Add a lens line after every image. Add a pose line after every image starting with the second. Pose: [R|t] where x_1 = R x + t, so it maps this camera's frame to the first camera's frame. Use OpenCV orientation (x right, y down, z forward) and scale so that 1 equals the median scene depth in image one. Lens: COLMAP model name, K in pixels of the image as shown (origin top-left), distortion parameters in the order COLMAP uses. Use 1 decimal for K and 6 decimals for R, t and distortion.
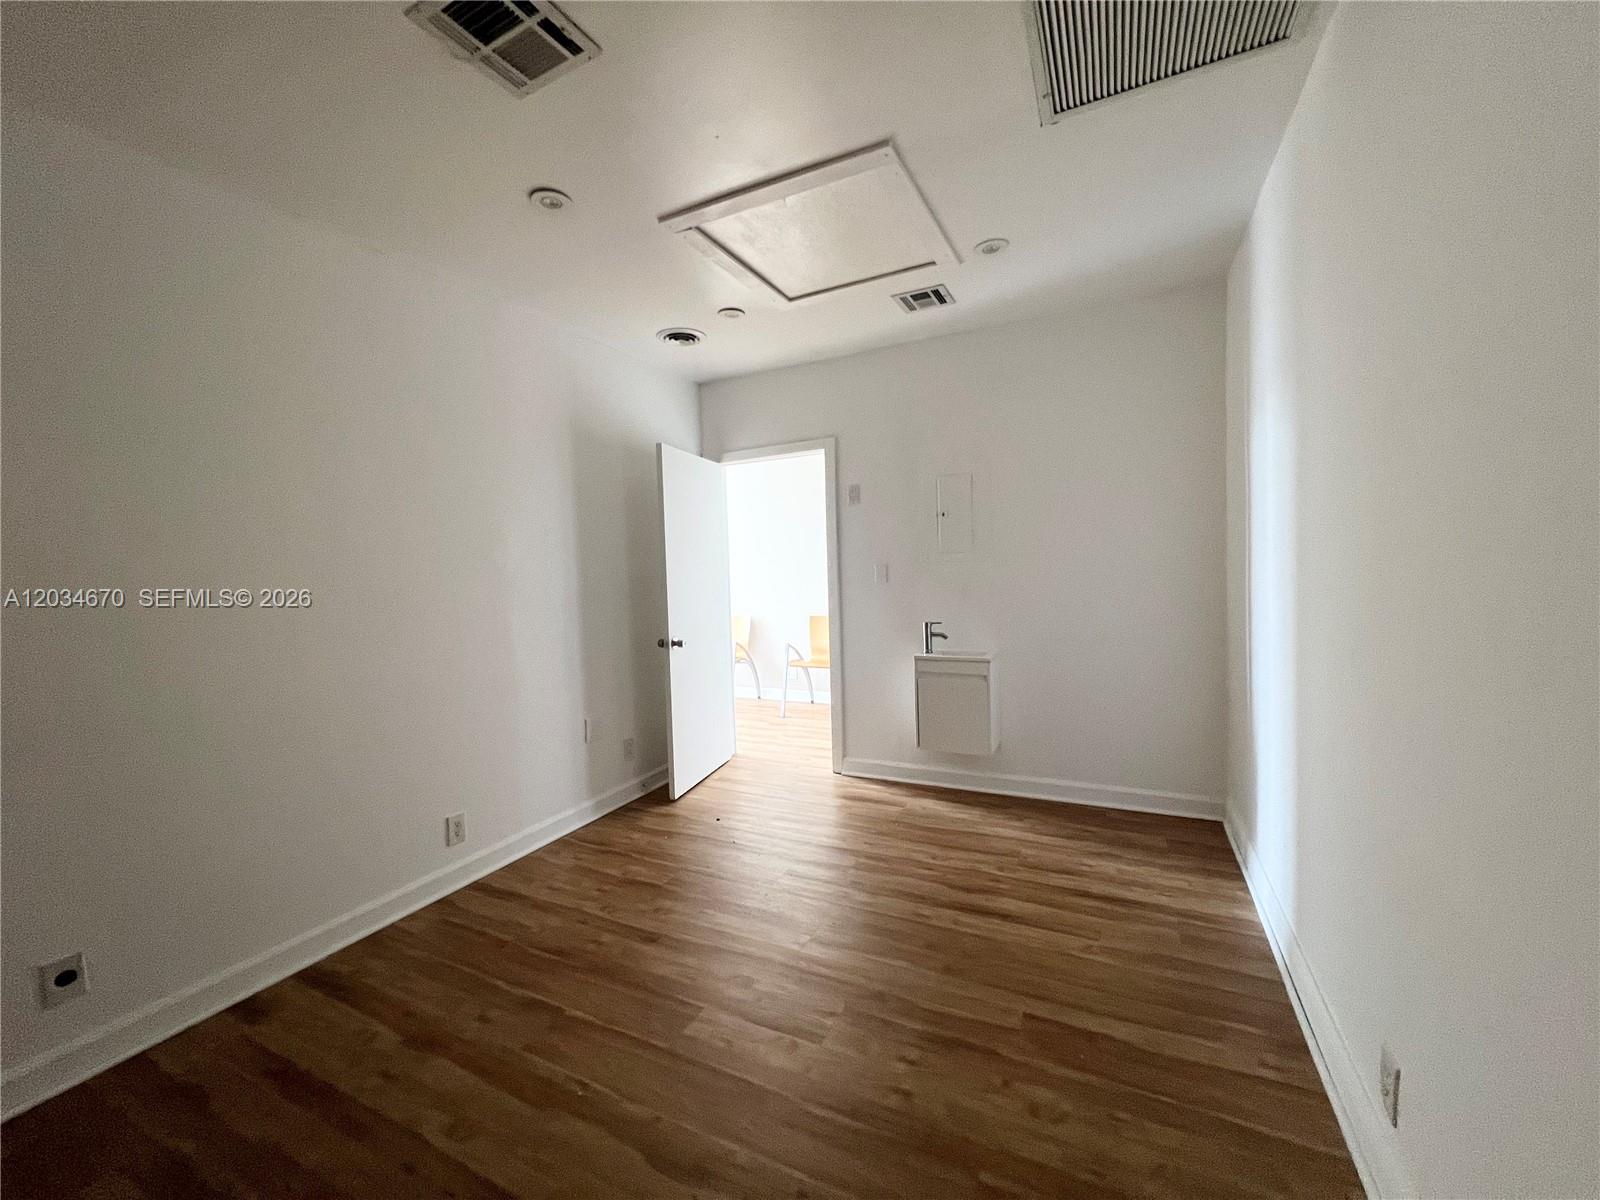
lens RADIAL K [[640.1, 0, 797.3], [0, 640.1, 597.3], [0, 0, 1]] dist [-0.000954, -0.000116]
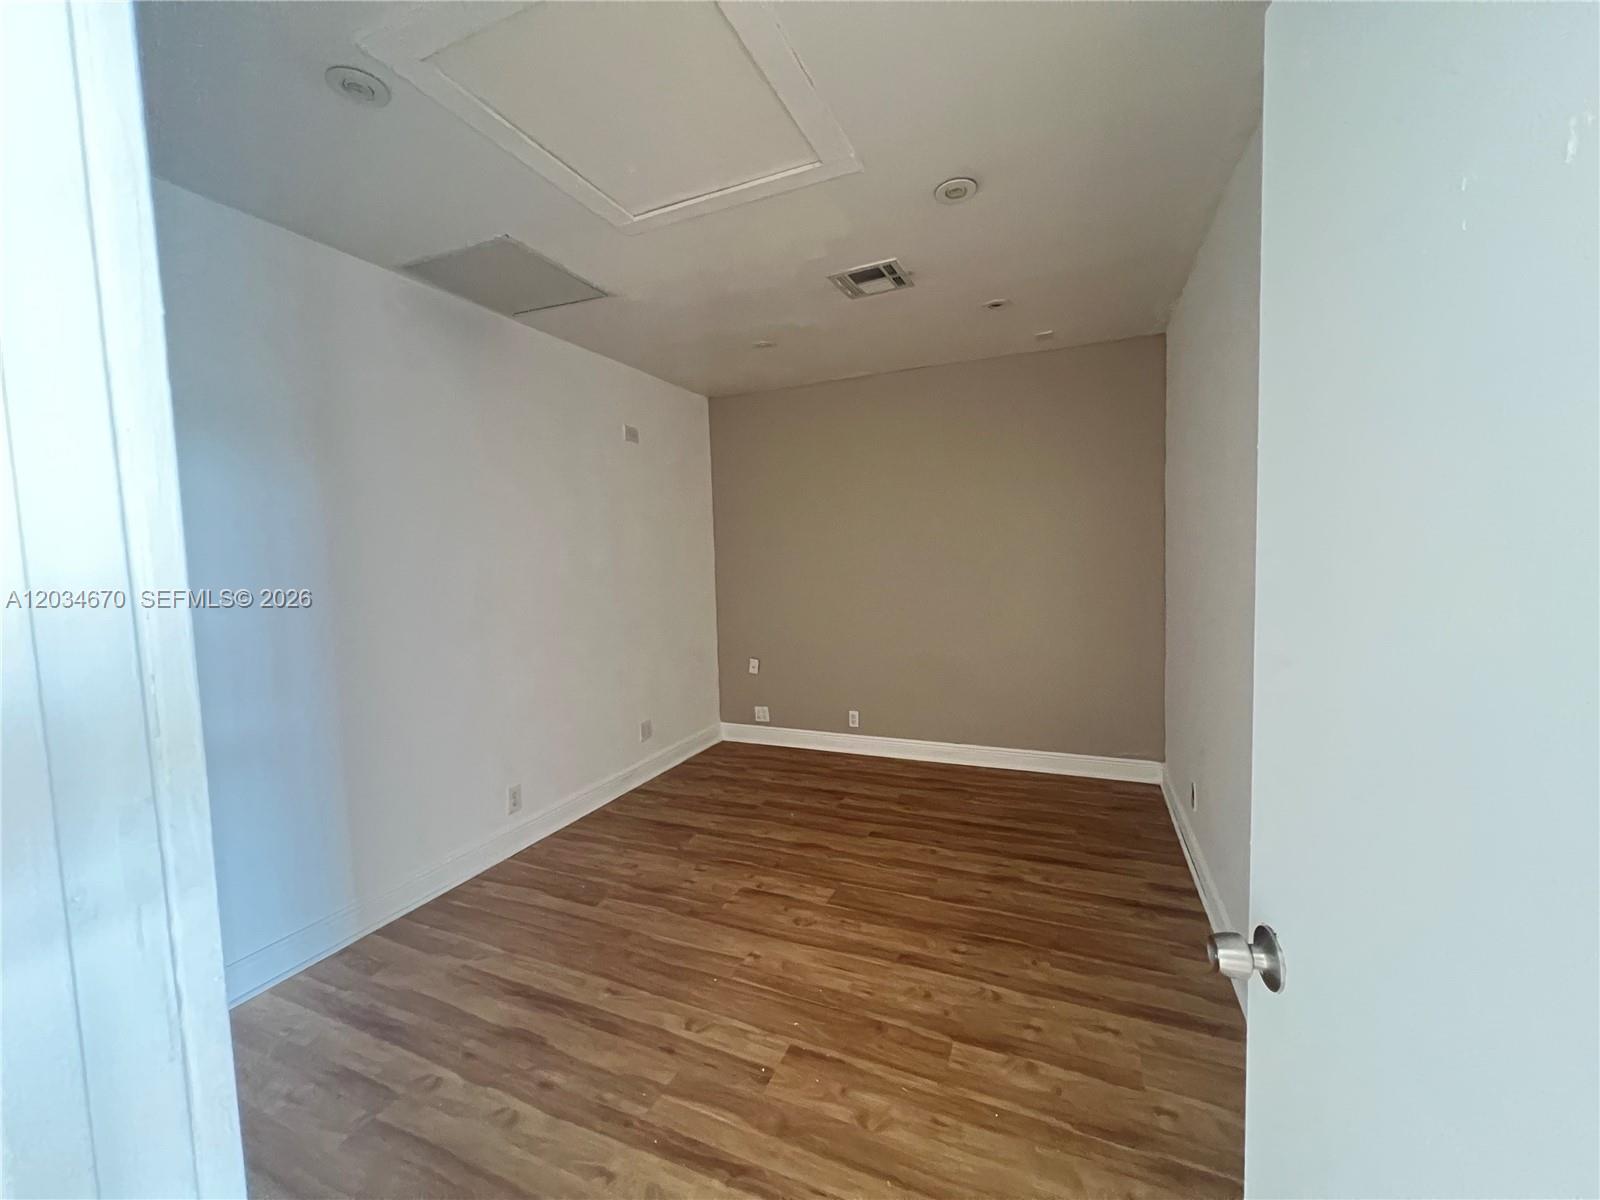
lens RADIAL K [[640.1, 0, 797.4], [0, 640.1, 600.8], [0, 0, 1]] dist [-0.000954, -0.000116]
pose [[-0.996052, 0.073101, -0.050365, -0.057329], [0.066307, 0.989886, 0.125415, -0.135474], [0.059023, 0.121580, -0.990825, 1.948186]]
